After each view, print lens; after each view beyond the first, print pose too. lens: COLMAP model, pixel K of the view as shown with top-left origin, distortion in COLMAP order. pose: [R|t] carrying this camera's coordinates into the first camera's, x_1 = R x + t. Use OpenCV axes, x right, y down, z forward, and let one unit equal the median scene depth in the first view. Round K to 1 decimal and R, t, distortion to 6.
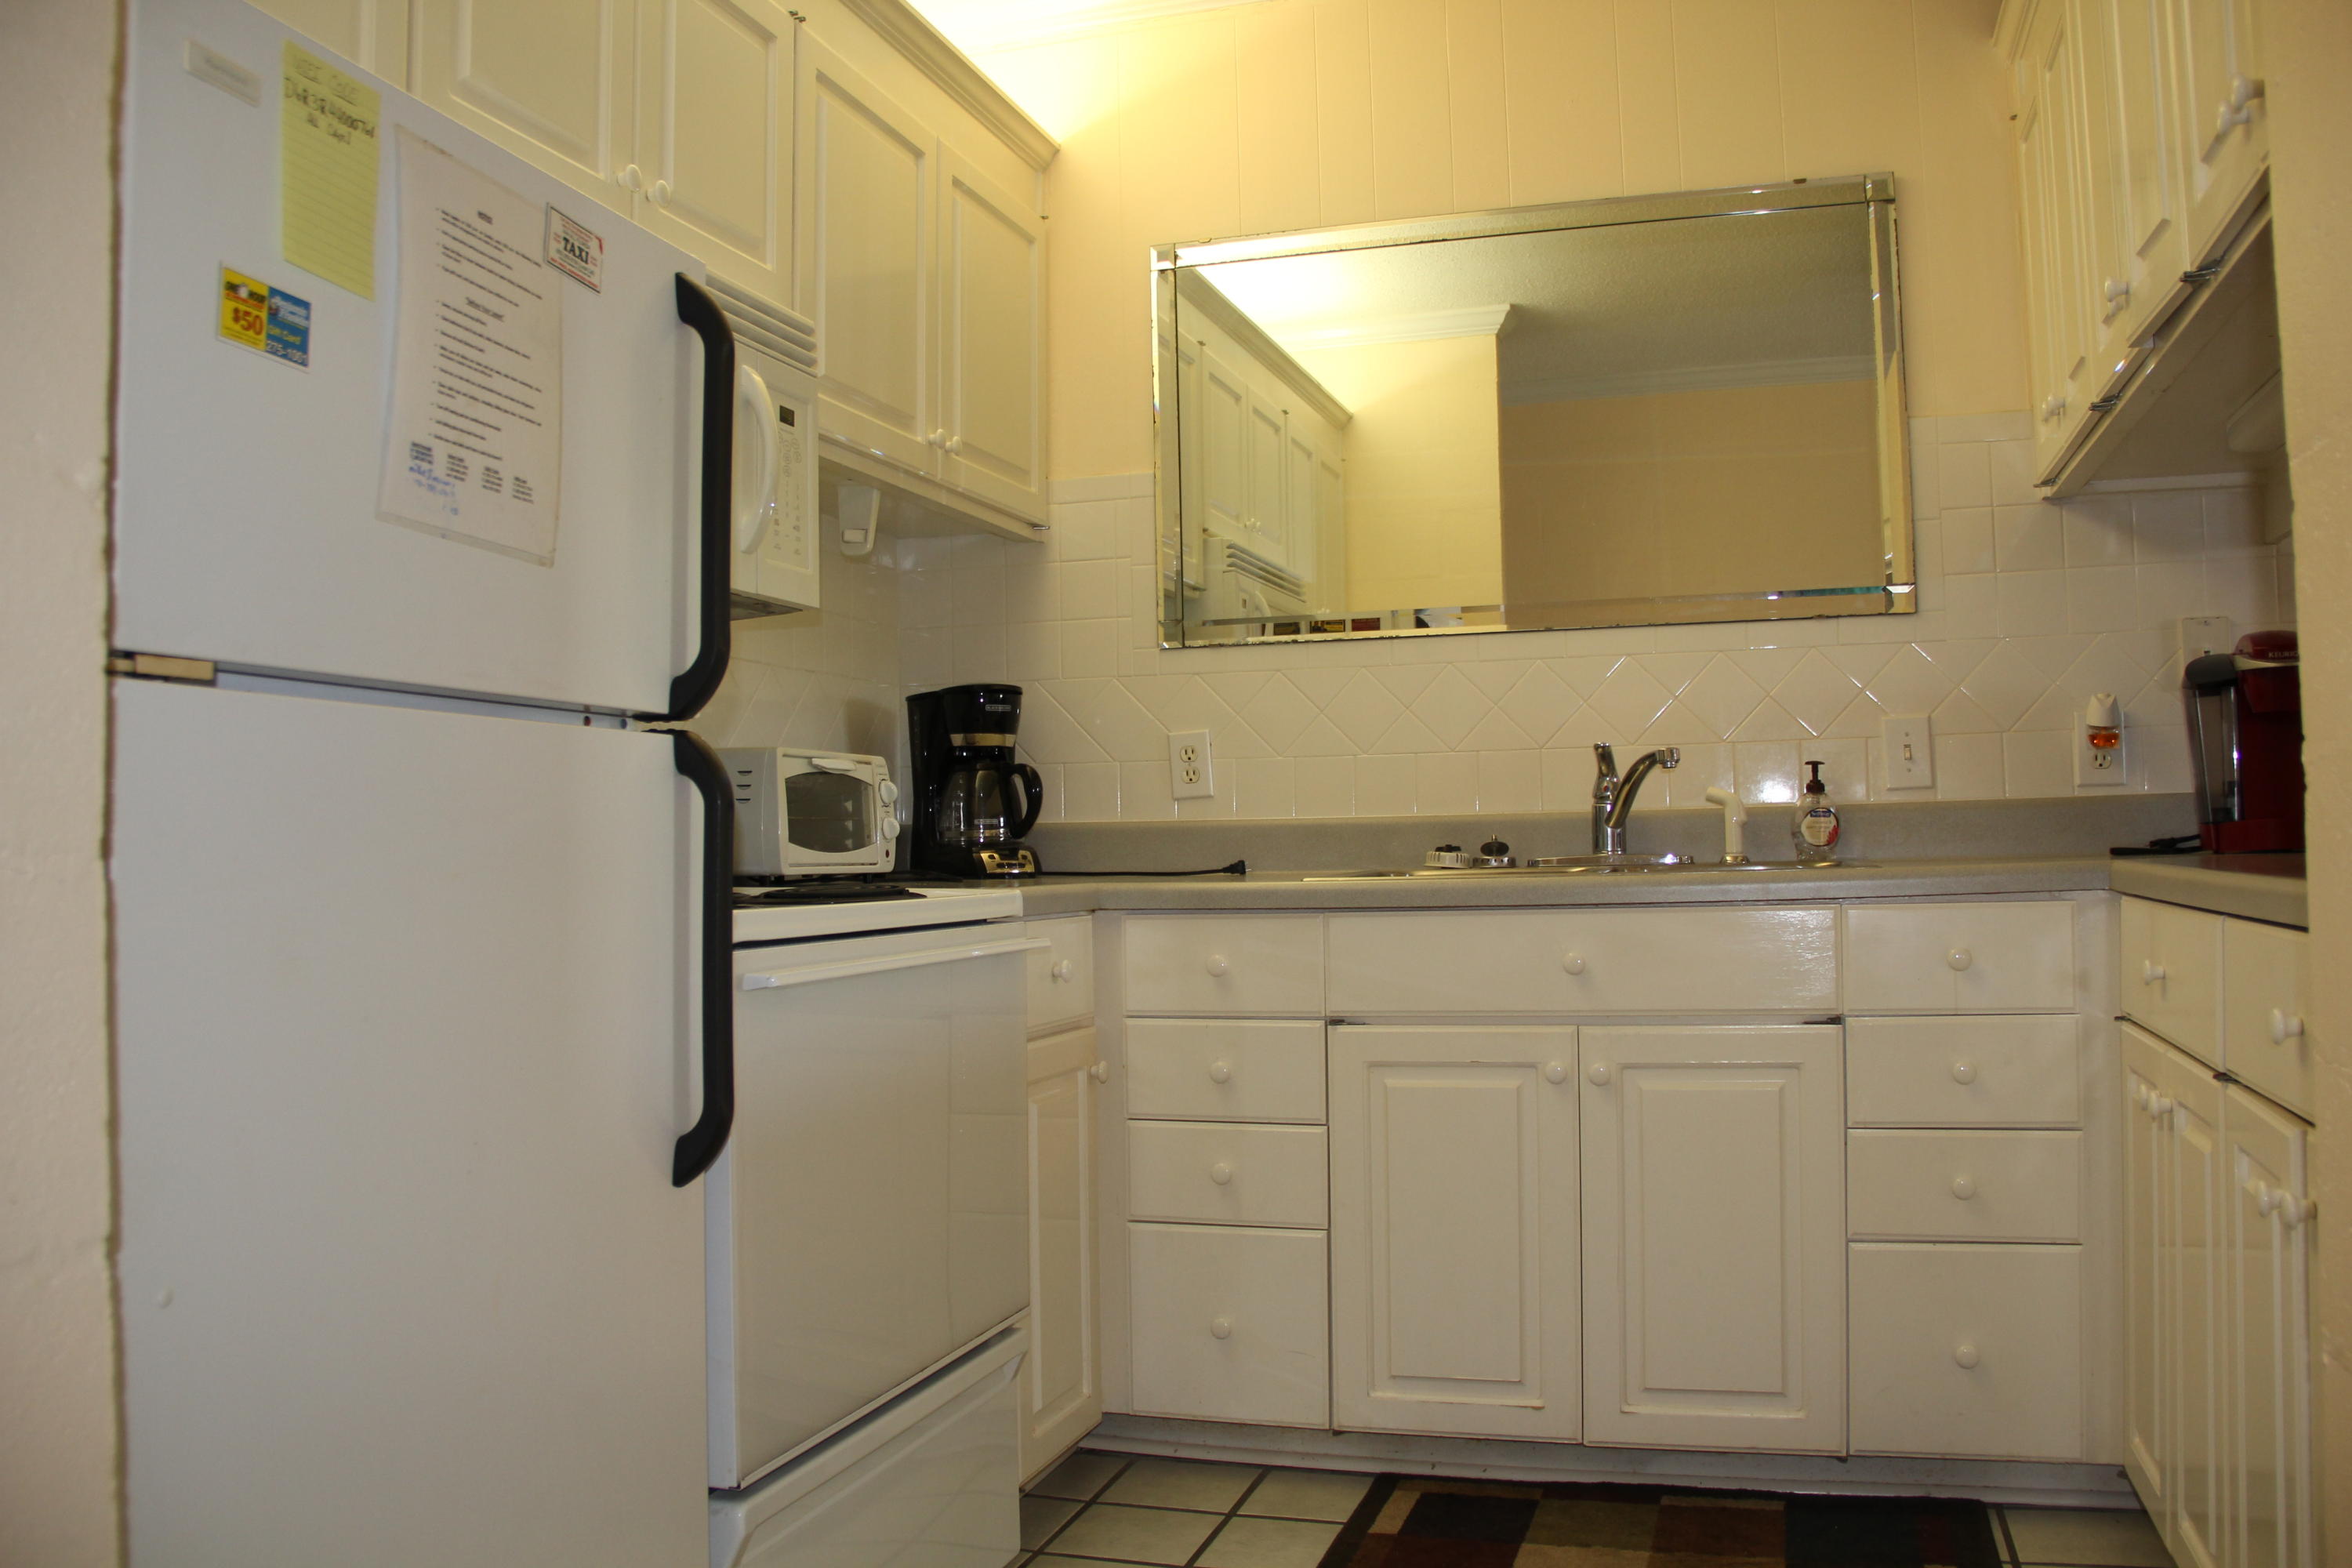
lens RADIAL K [[1961.7, 0, 1188.1], [0, 1961.7, 777.5], [0, 0, 1]] dist [-0.180083, 0.137800]
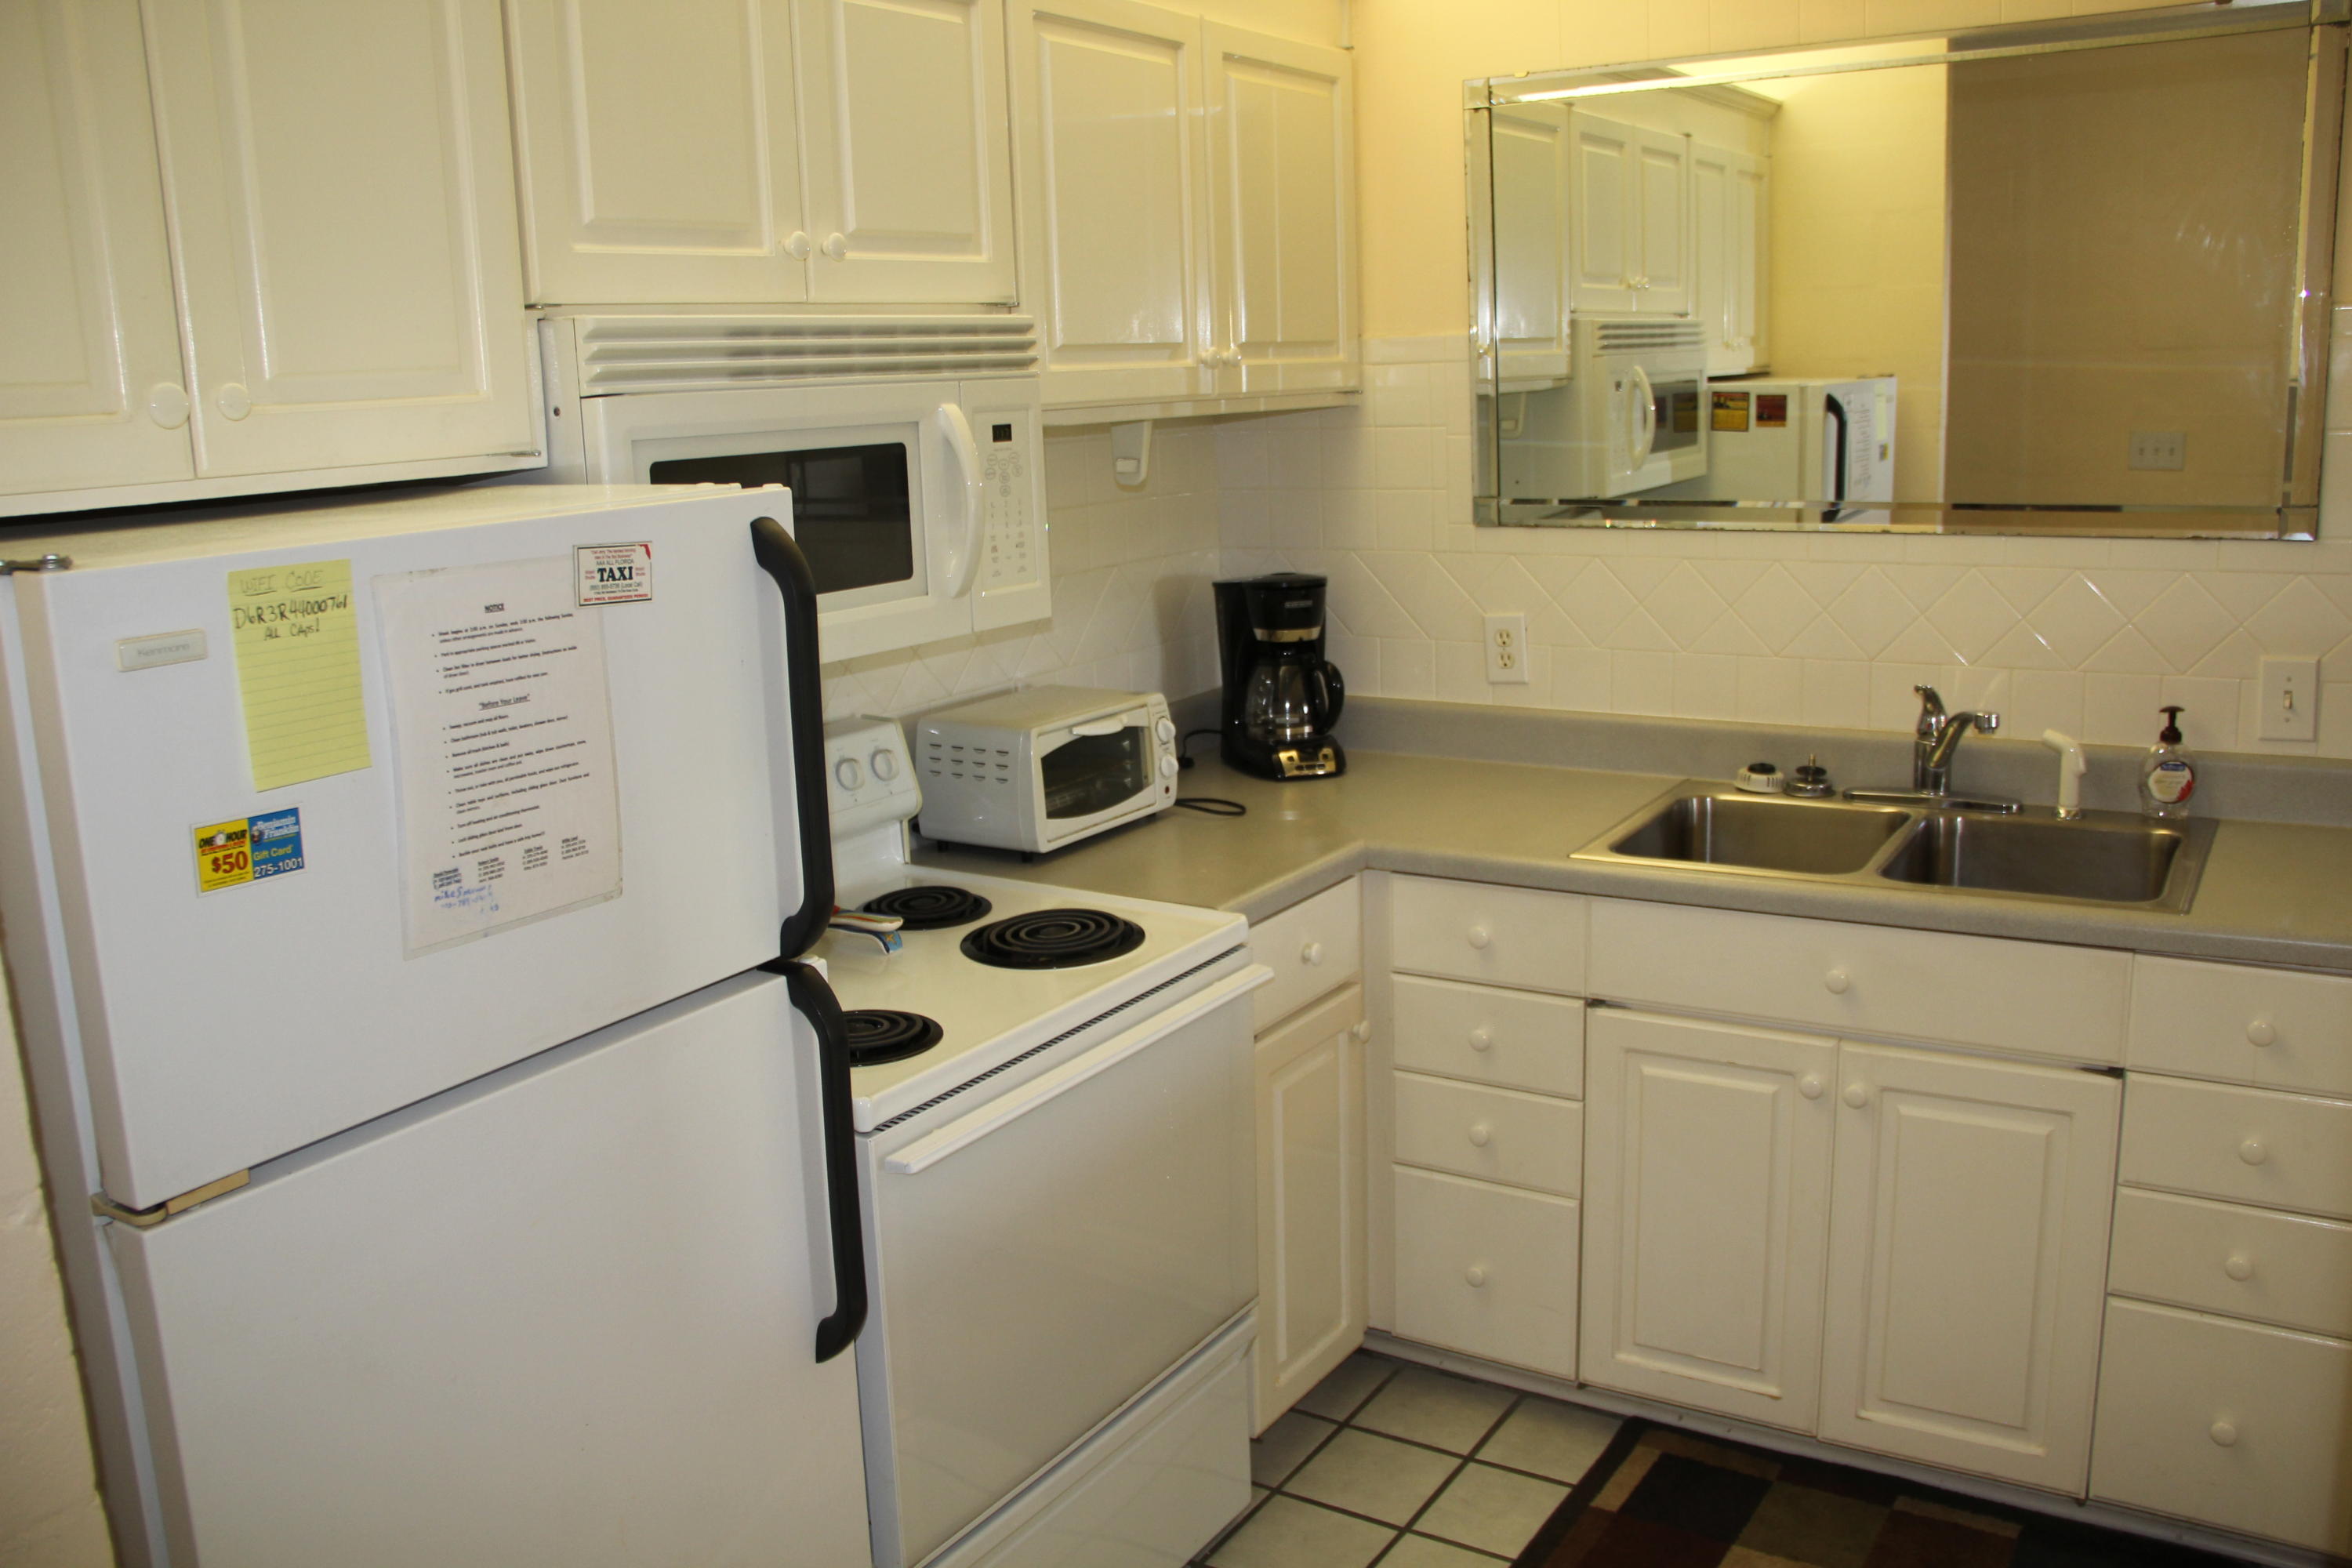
lens RADIAL K [[1959.6, 0, 1176.0], [0, 1959.6, 784.0], [0, 0, 1]] dist [-0.177186, 0.130487]
pose [[0.963596, 0.035891, -0.264944, 0.127017], [0.029878, 0.970287, 0.240106, -0.221868], [0.265689, -0.239281, 0.933892, 0.062273]]
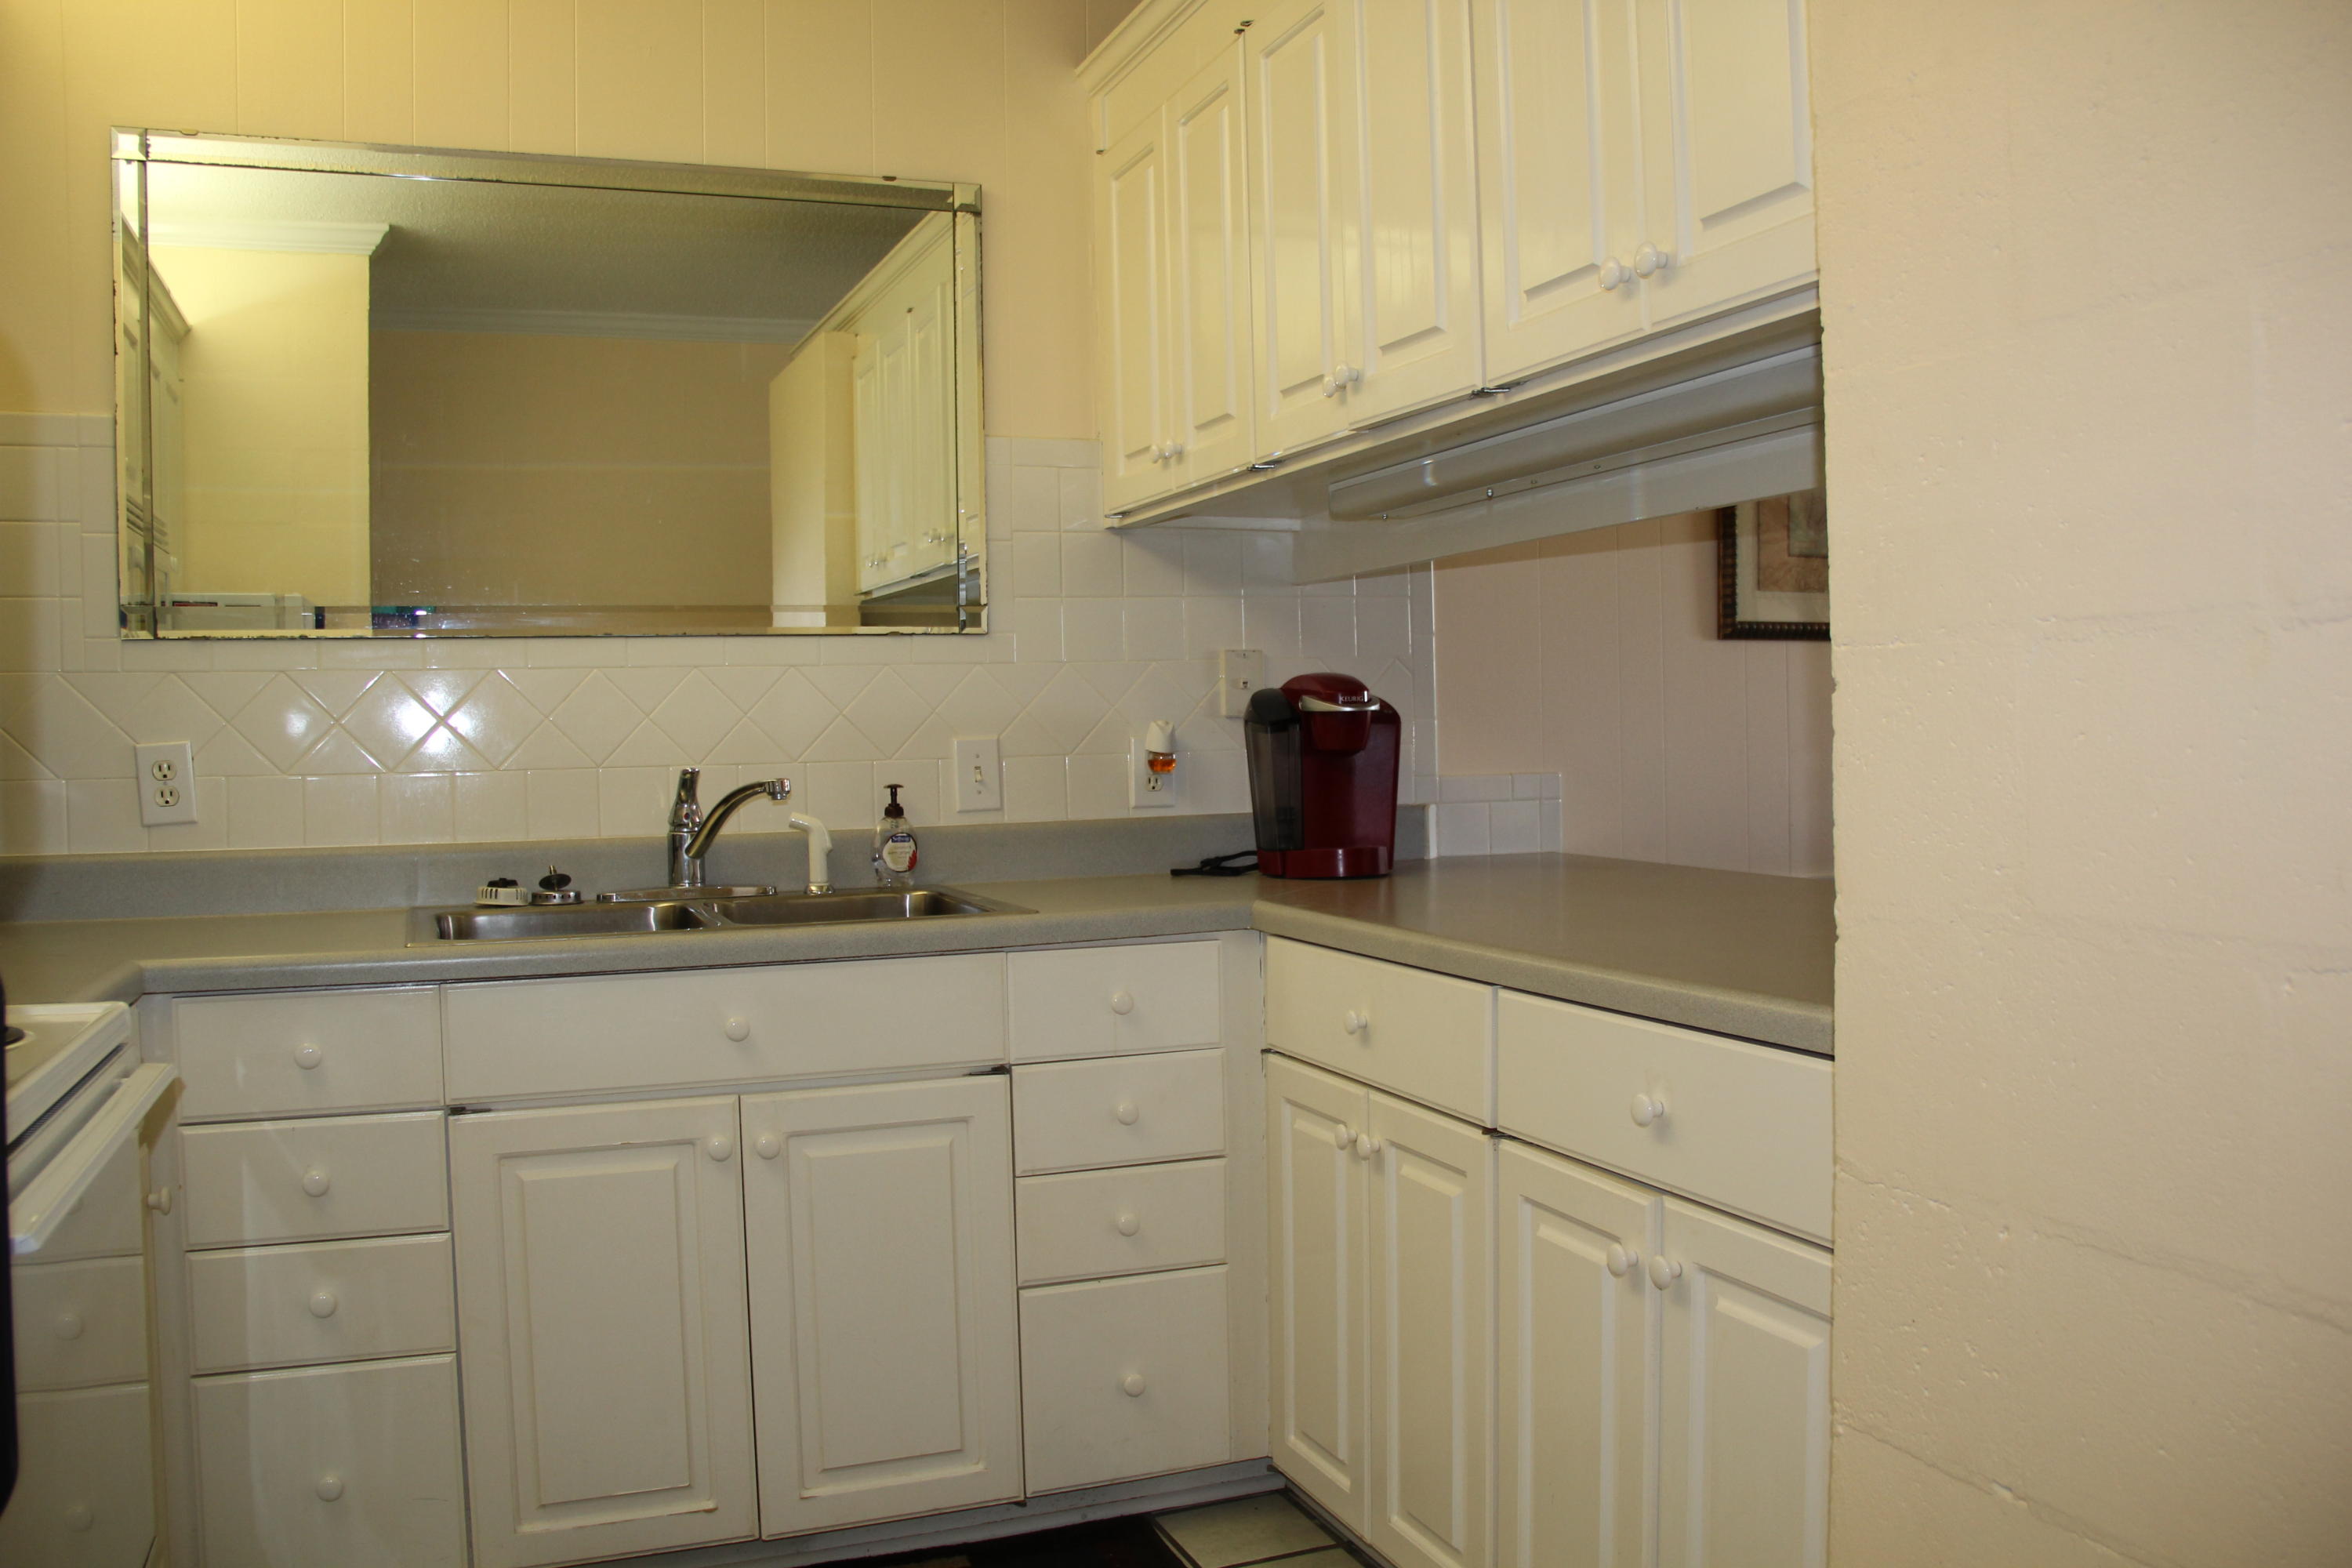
lens RADIAL K [[1956.1, 0, 1210.1], [0, 1956.1, 787.9], [0, 0, 1]] dist [-0.175431, 0.137318]
pose [[0.778144, -0.011808, 0.627975, -0.189342], [-0.018390, 0.998966, 0.041572, -0.056926], [-0.627816, -0.043897, 0.777123, 0.153130]]
